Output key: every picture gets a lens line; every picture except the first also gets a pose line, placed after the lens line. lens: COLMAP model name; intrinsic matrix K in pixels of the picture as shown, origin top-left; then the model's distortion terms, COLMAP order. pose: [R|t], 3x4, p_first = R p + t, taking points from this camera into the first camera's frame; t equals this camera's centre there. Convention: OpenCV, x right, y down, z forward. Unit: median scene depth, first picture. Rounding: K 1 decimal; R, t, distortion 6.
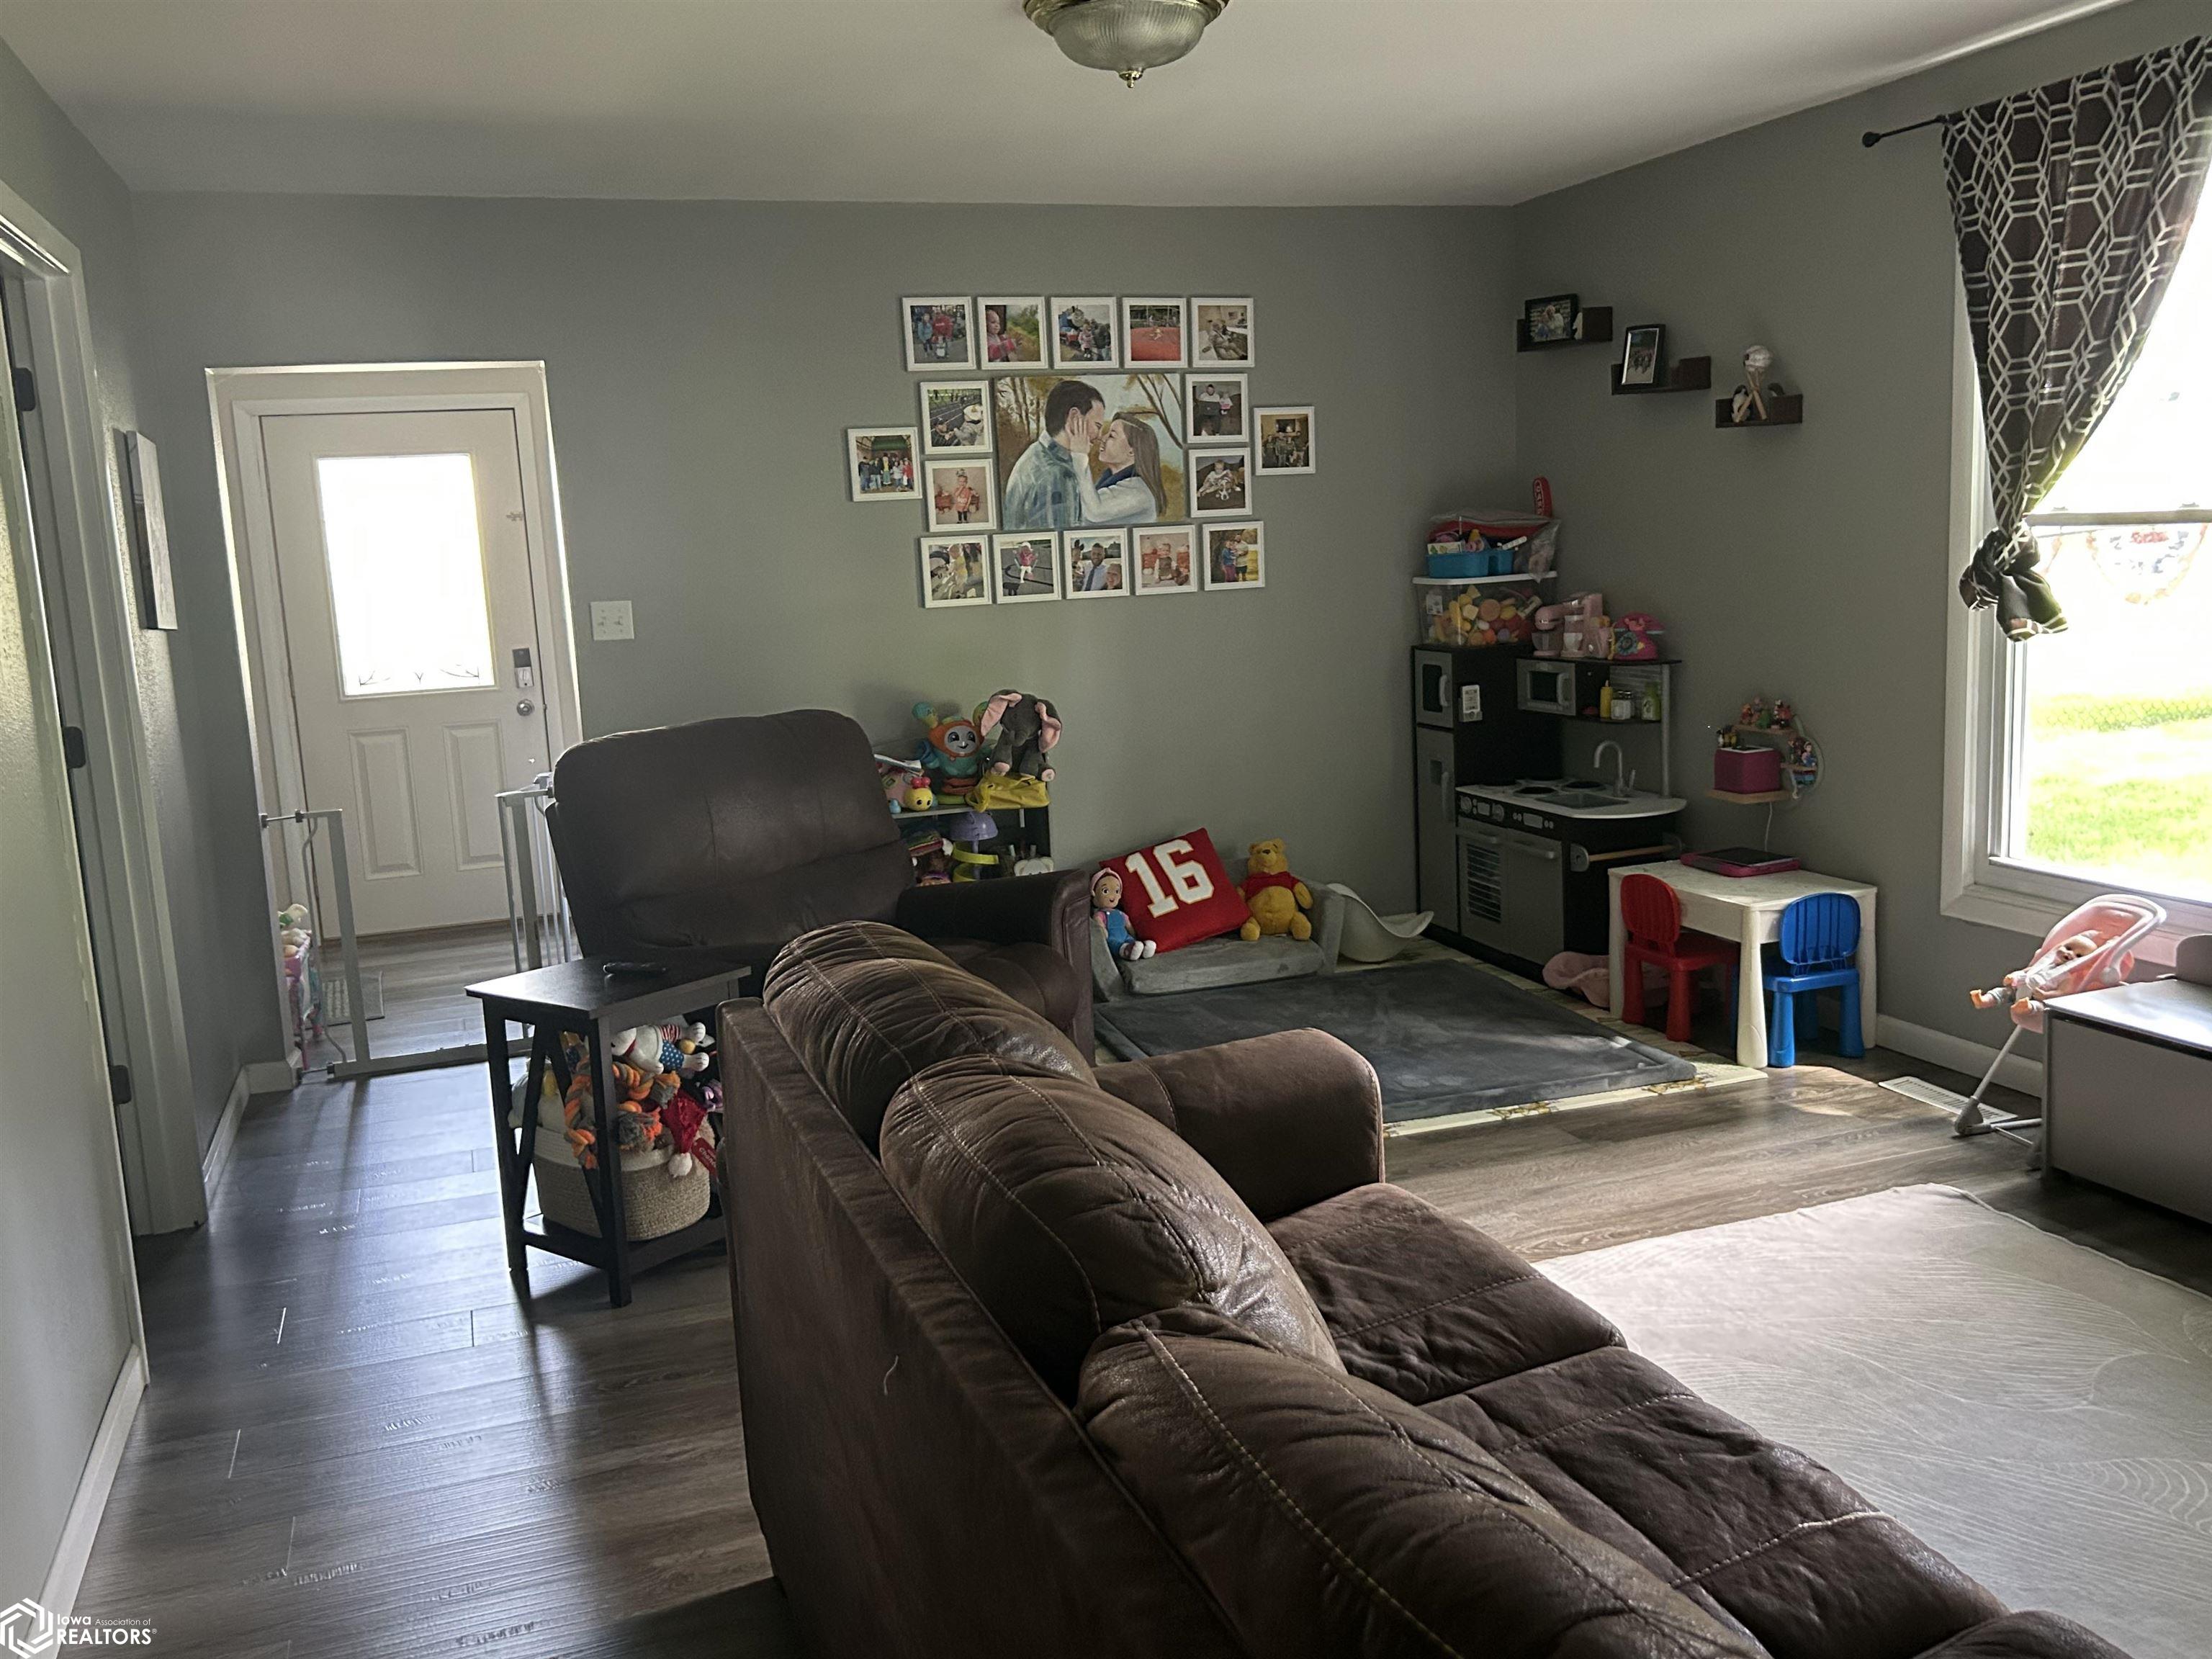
lens RADIAL K [[1876.1, 0, 1081.3], [0, 1876.1, 830.8], [0, 0, 1]] dist [0.103885, -0.127745]
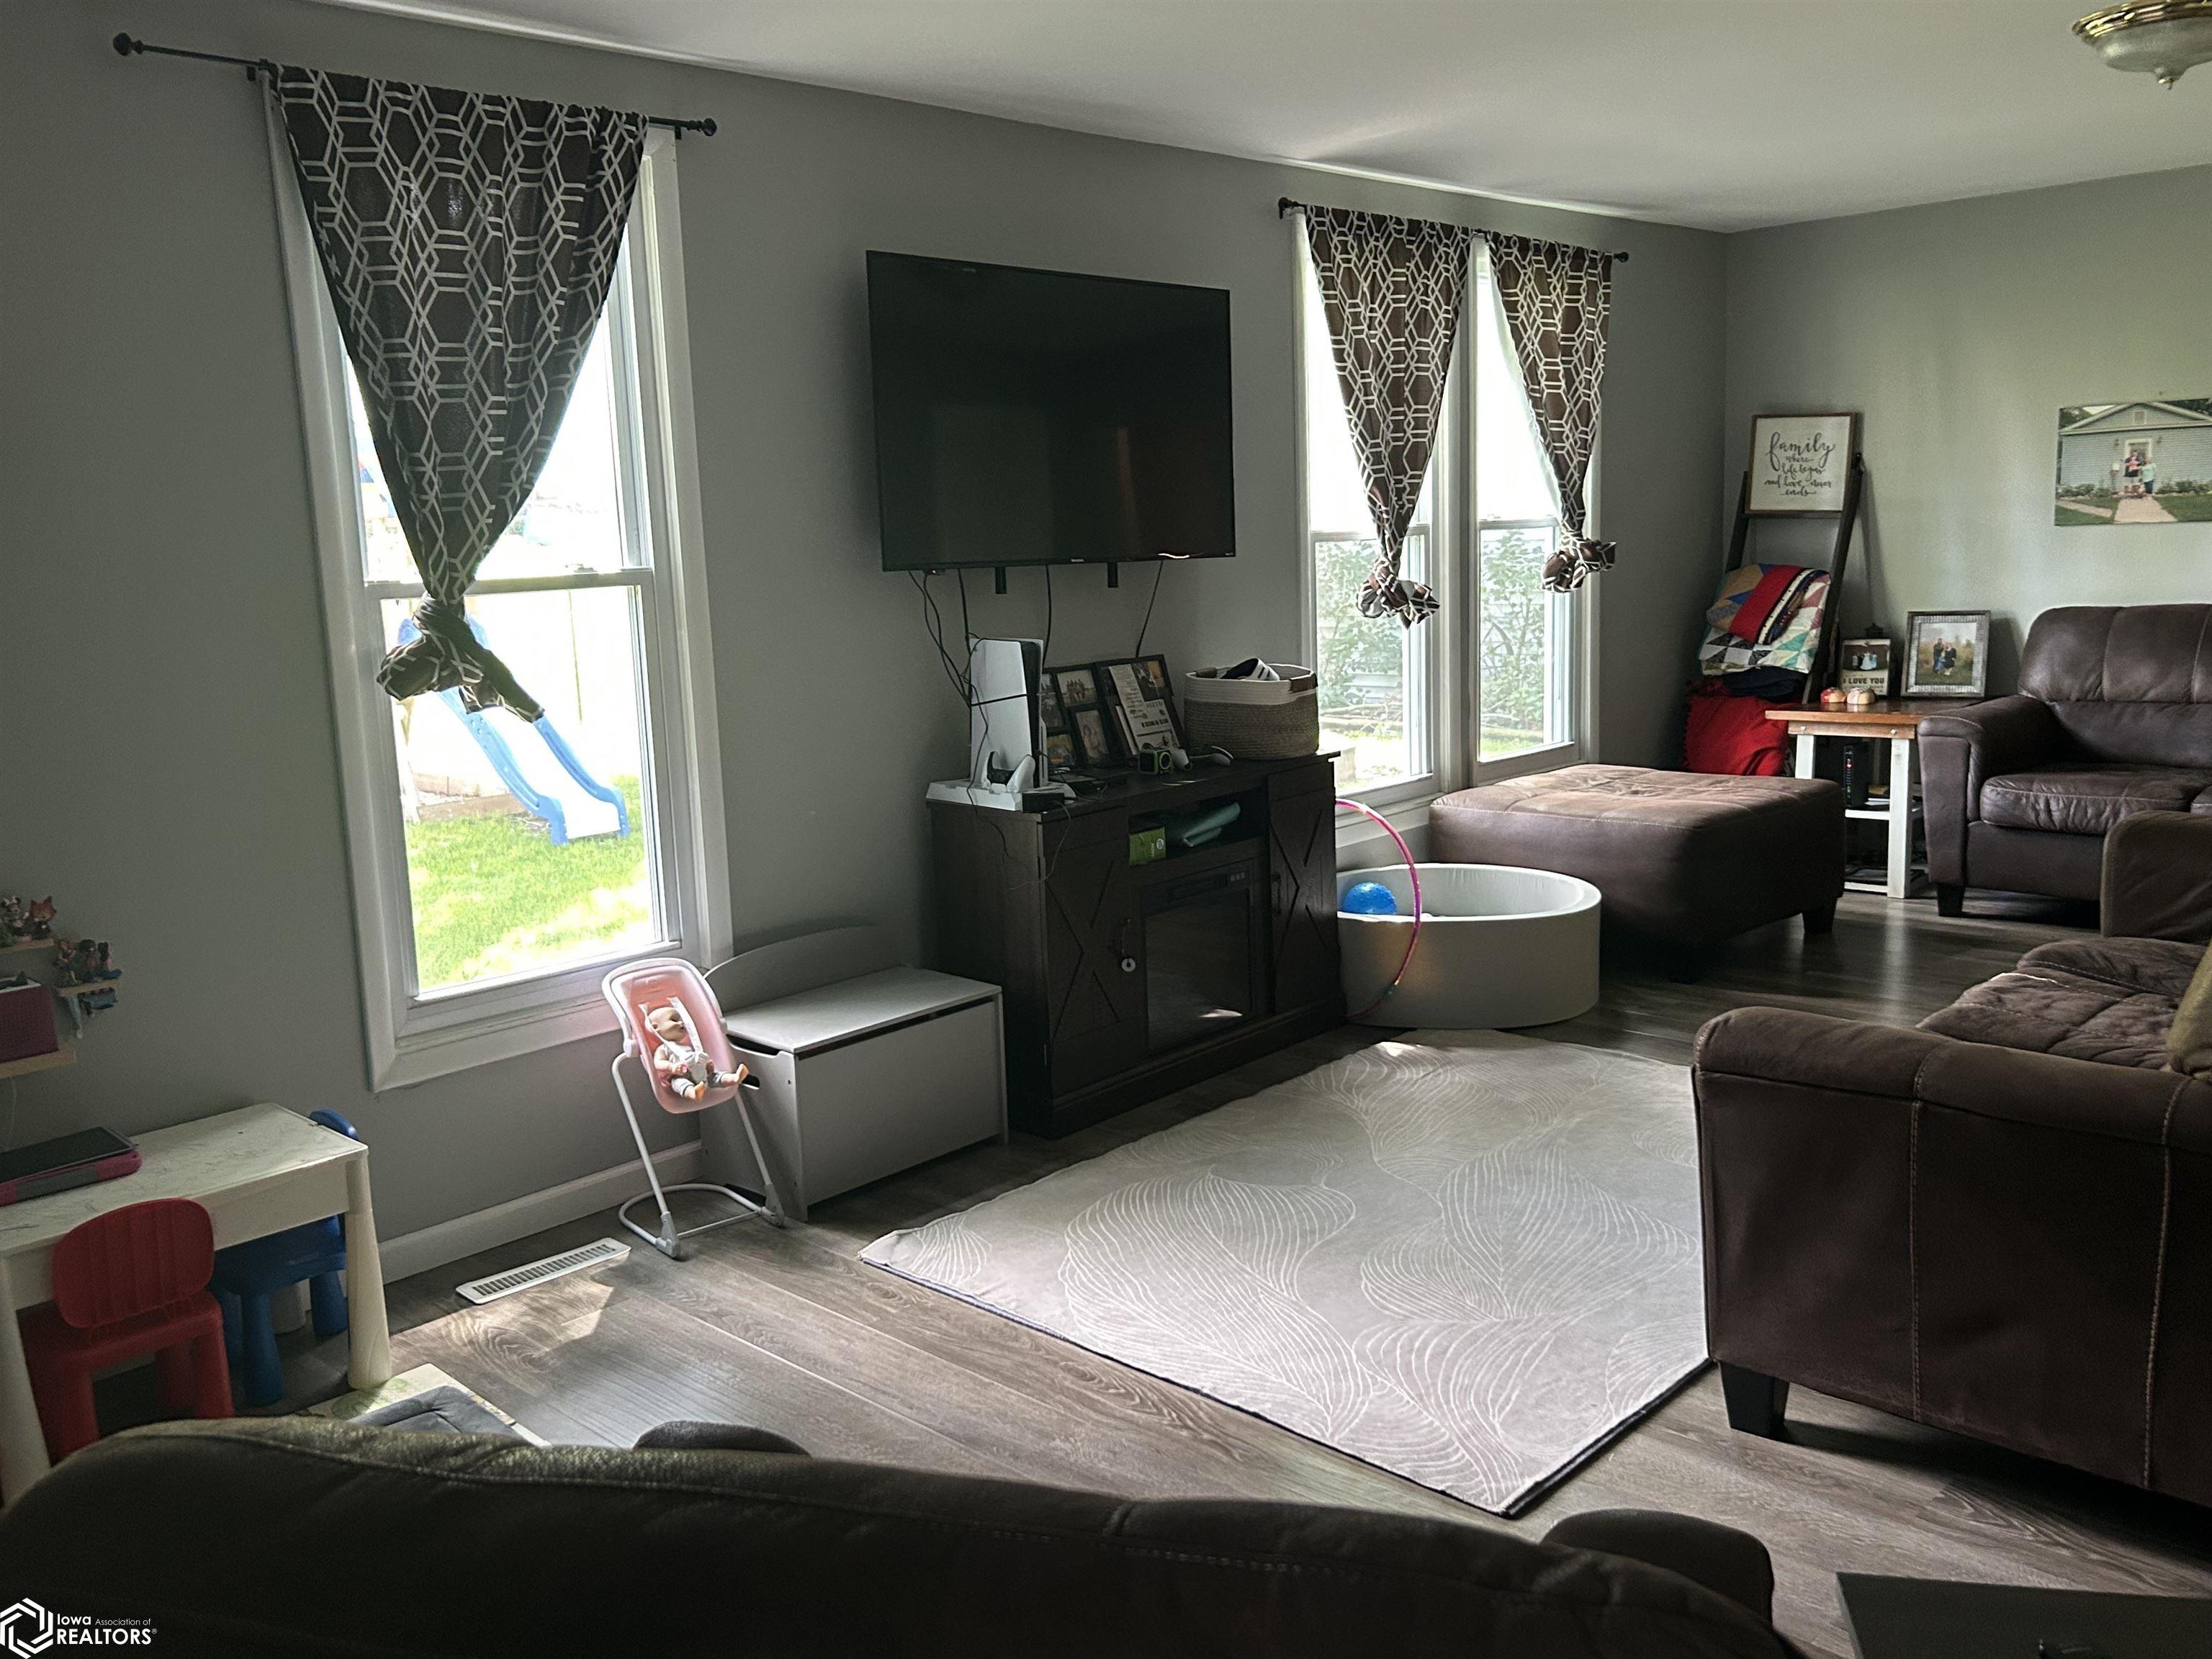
lens RADIAL K [[1876.1, 0, 1081.3], [0, 1876.1, 830.8], [0, 0, 1]] dist [0.103885, -0.127745]
pose [[-0.453238, -0.069014, 0.888714, -0.409987], [0.209012, 0.960975, 0.181220, -0.158770], [-0.866538, 0.267888, -0.421126, 1.177719]]
